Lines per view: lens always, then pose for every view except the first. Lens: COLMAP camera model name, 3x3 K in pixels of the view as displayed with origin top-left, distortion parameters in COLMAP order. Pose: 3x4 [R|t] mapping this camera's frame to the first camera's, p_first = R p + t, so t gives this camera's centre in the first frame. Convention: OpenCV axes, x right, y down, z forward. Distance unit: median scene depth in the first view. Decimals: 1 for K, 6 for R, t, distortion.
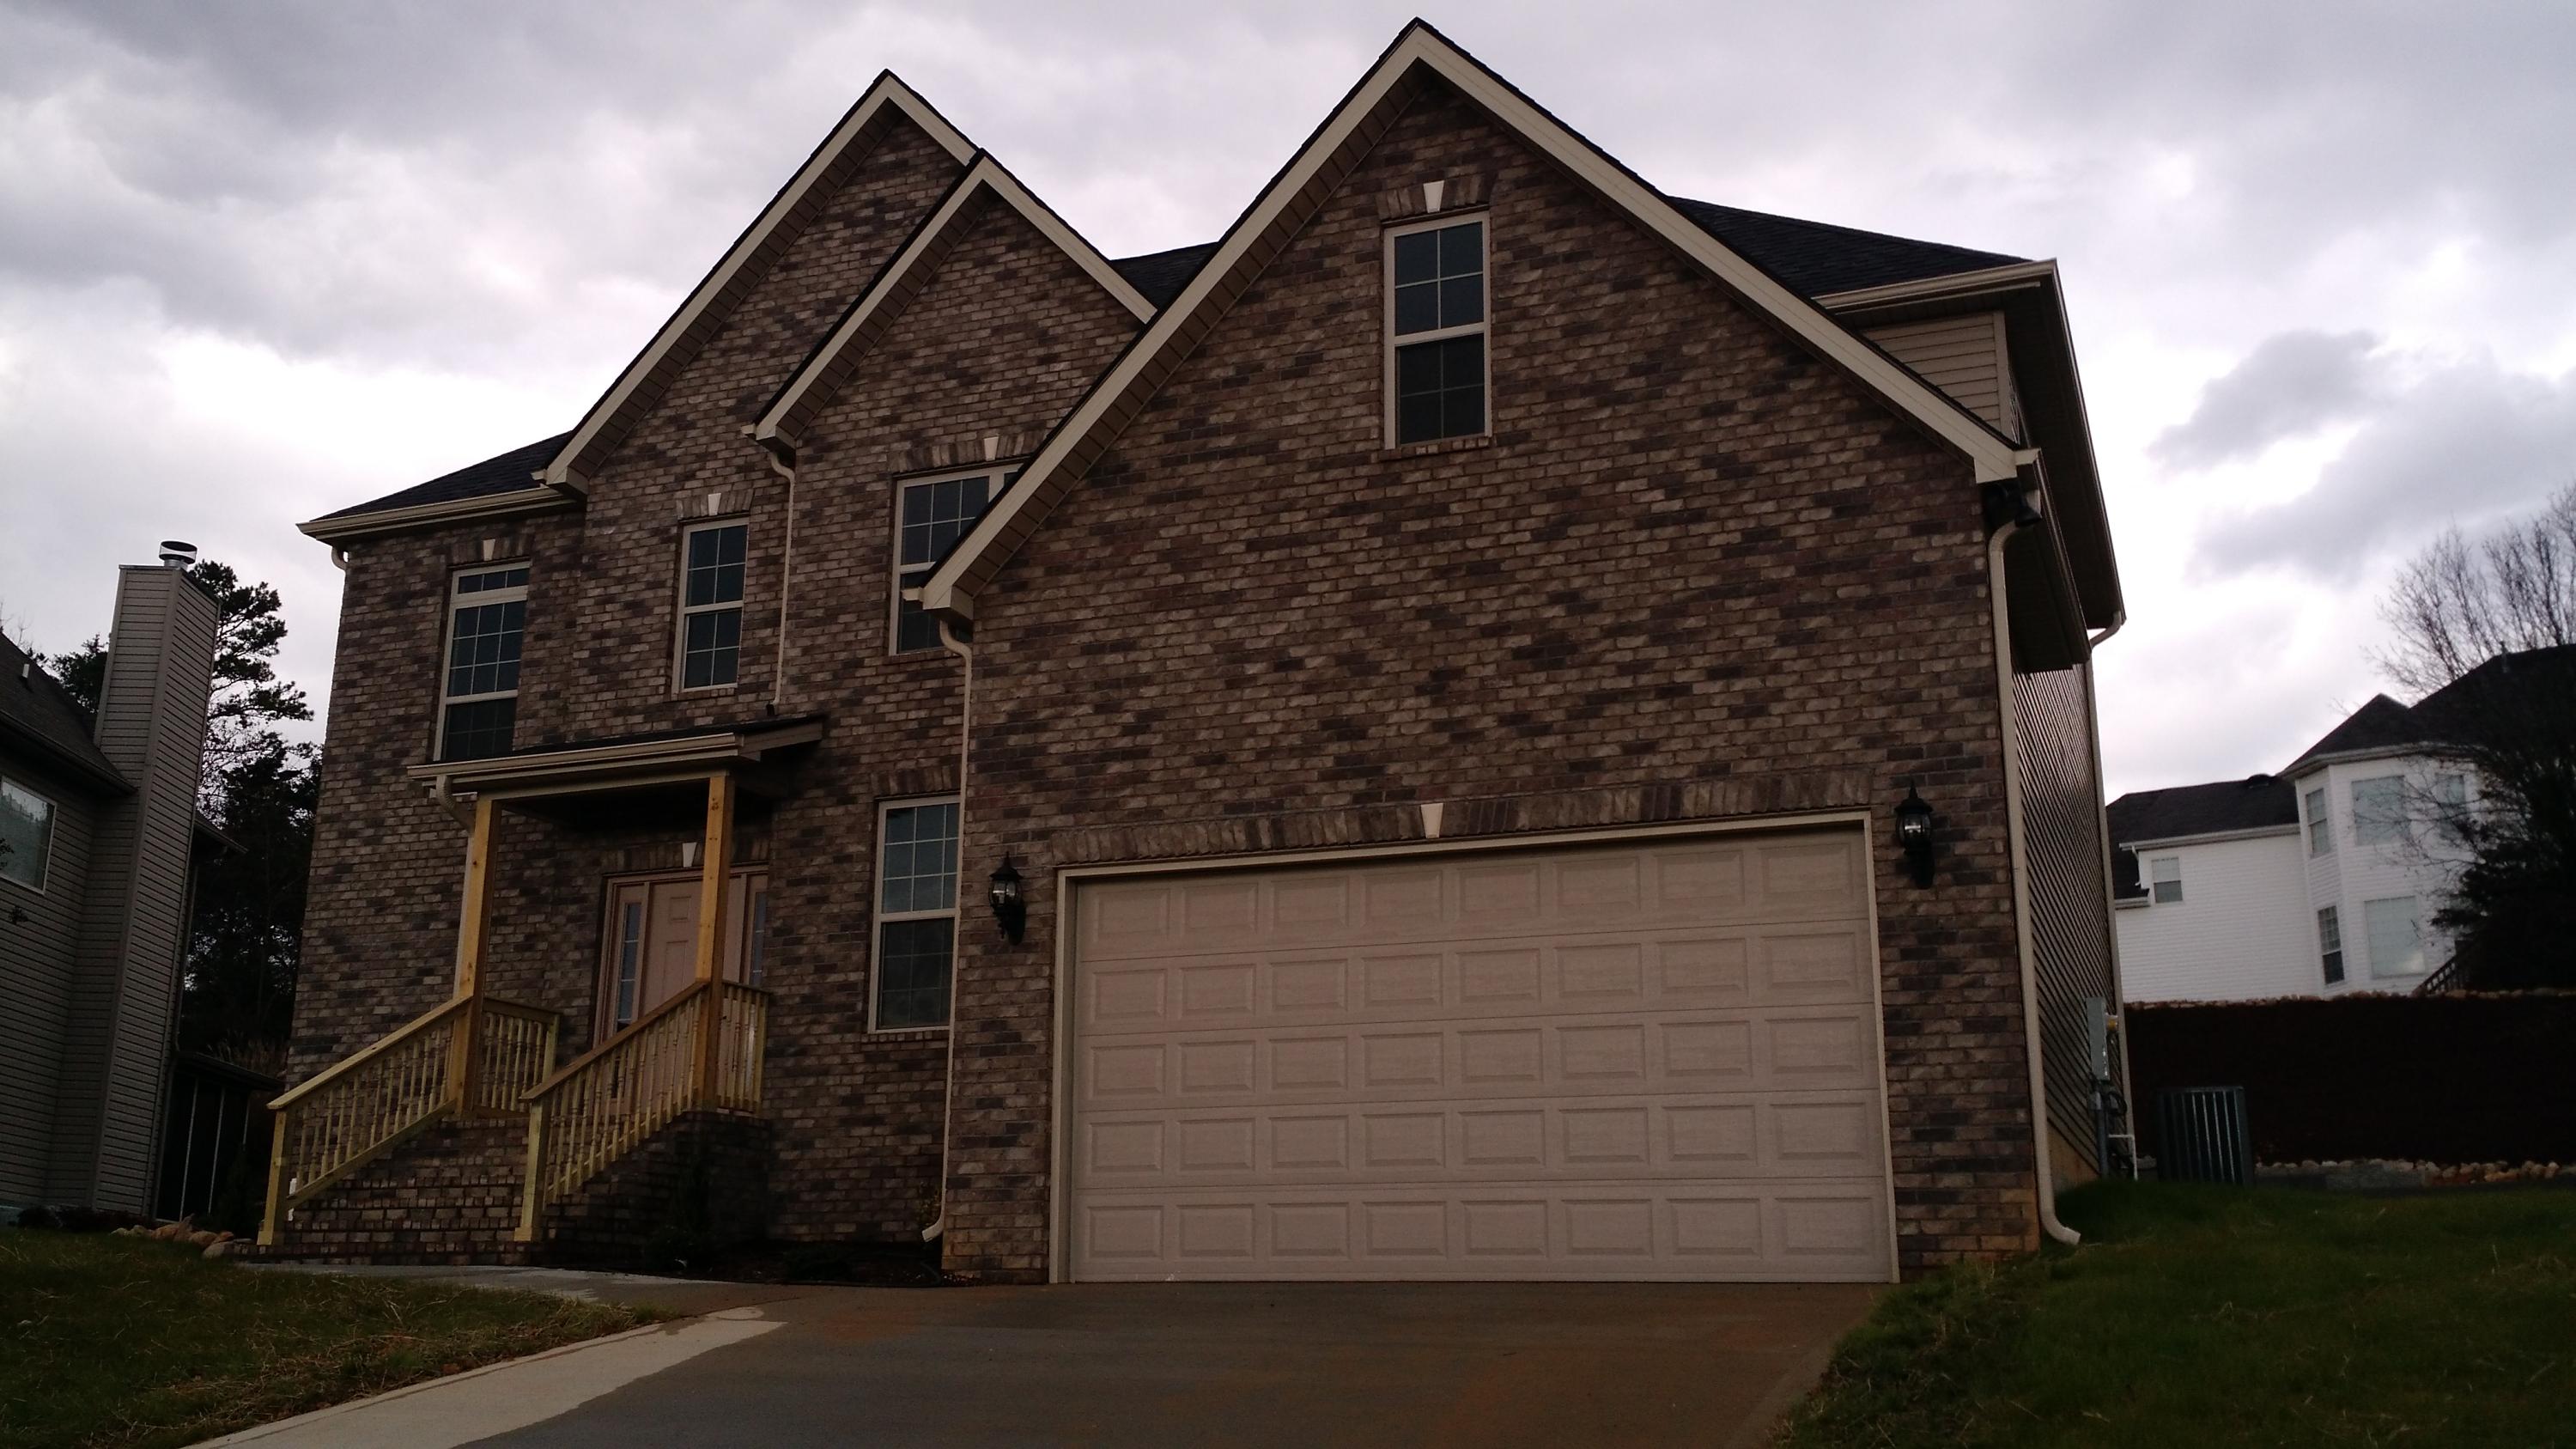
lens RADIAL K [[2412.1, 0, 1269.2], [0, 2412.1, 724.3], [0, 0, 1]] dist [0.131267, -0.316657]
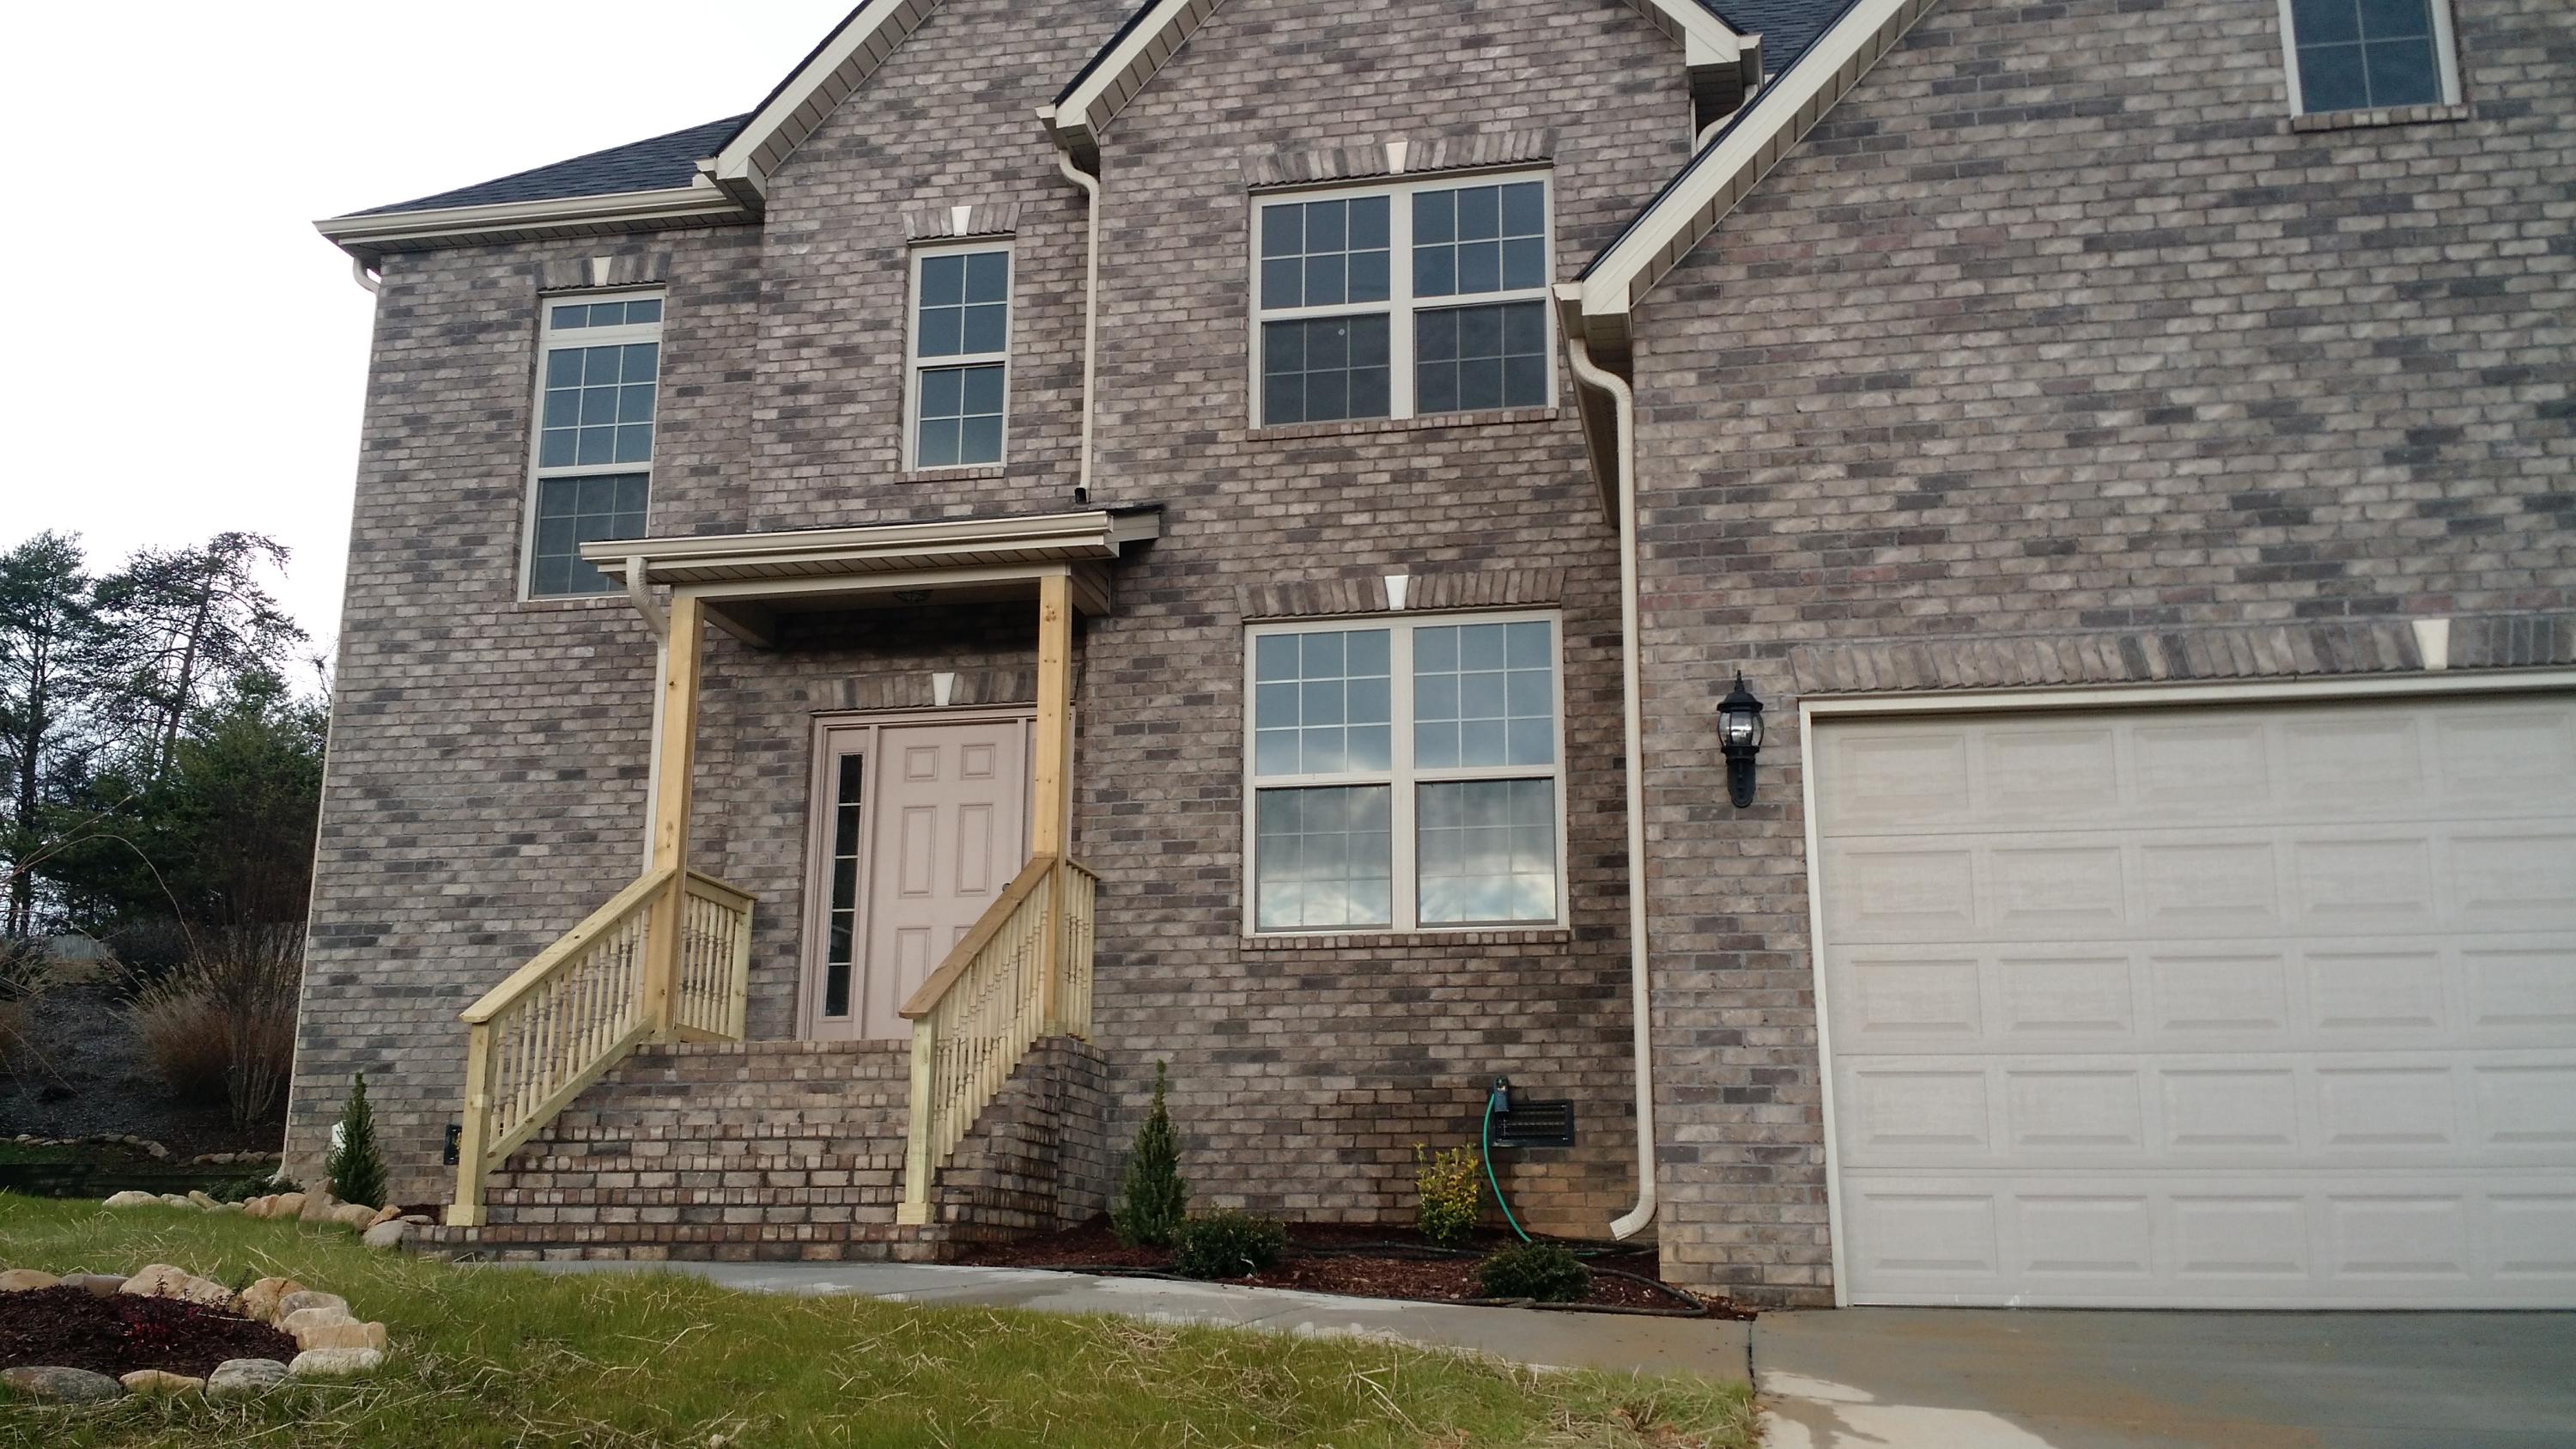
lens RADIAL K [[2412.1, 0, 1269.2], [0, 2412.1, 724.3], [0, 0, 1]] dist [0.131267, -0.316657]
pose [[0.984910, 0.041657, 0.167979, -0.277089], [-0.045670, 0.998754, 0.020098, 0.047253], [-0.166932, -0.027466, 0.985586, 0.275350]]
